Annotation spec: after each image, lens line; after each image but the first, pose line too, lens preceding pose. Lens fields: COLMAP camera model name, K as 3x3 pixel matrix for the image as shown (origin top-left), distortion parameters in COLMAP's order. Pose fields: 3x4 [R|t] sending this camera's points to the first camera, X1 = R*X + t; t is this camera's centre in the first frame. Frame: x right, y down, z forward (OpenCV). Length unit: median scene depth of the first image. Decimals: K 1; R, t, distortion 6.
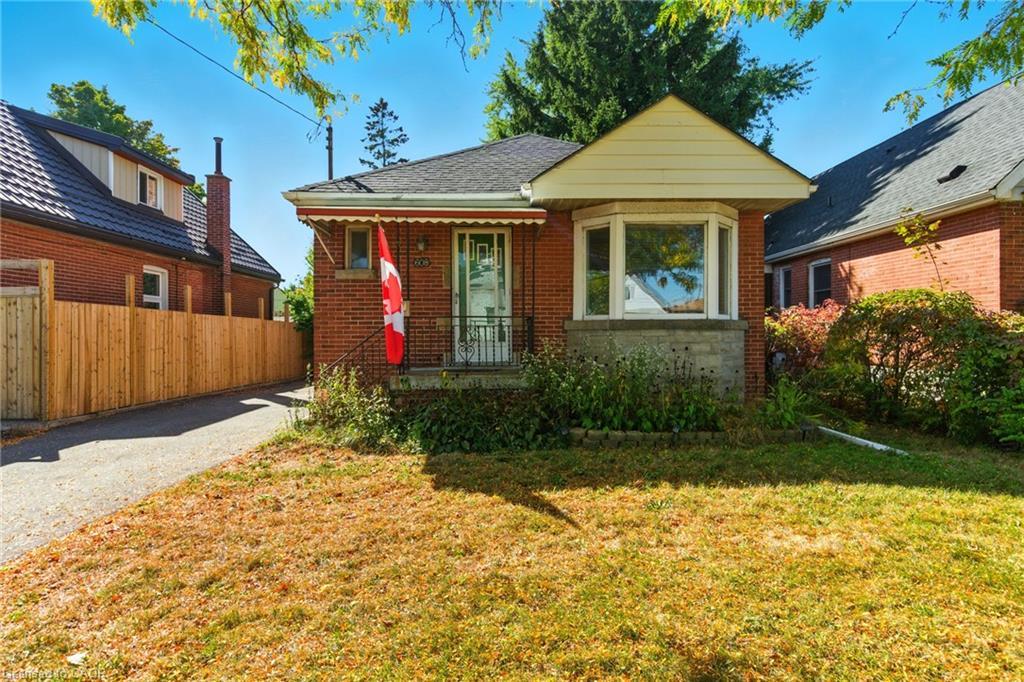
lens RADIAL K [[475.2, 0, 511.9], [0, 475.2, 332.2], [0, 0, 1]] dist [0.009416, -0.001062]
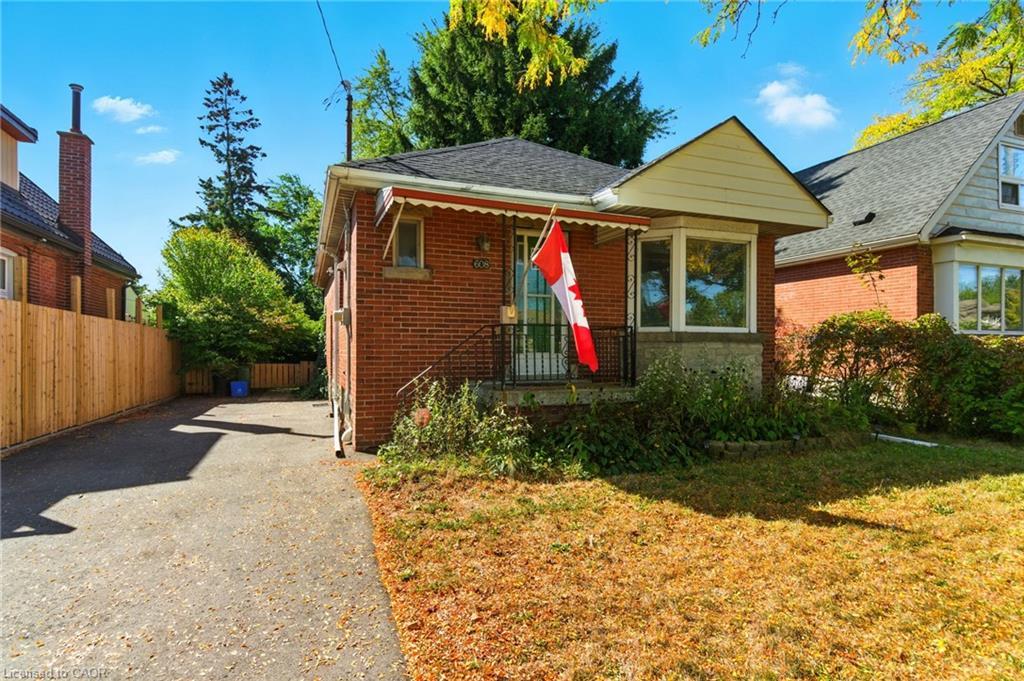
lens RADIAL K [[477.6, 0, 495.0], [0, 477.6, 343.1], [0, 0, 1]] dist [0.006793, -0.000502]
pose [[0.952364, 0.010535, 0.304780, -0.394457], [-0.009122, 0.999940, -0.006062, 0.006206], [-0.304826, 0.002994, 0.952403, 0.125906]]
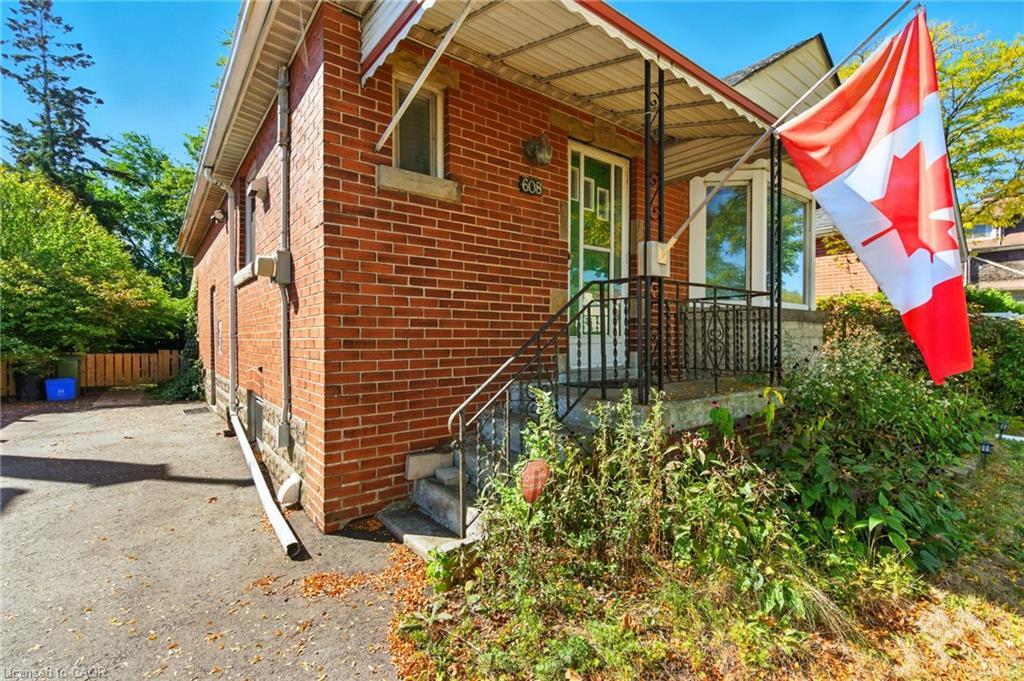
lens RADIAL K [[439.3, 0, 492.8], [0, 439.3, 338.2], [0, 0, 1]] dist [0.000958, 0.000504]
pose [[0.833447, 0.003618, 0.552587, -0.450948], [-0.009603, 0.999922, 0.007936, 0.018802], [-0.552515, -0.011921, 0.833418, 0.549440]]
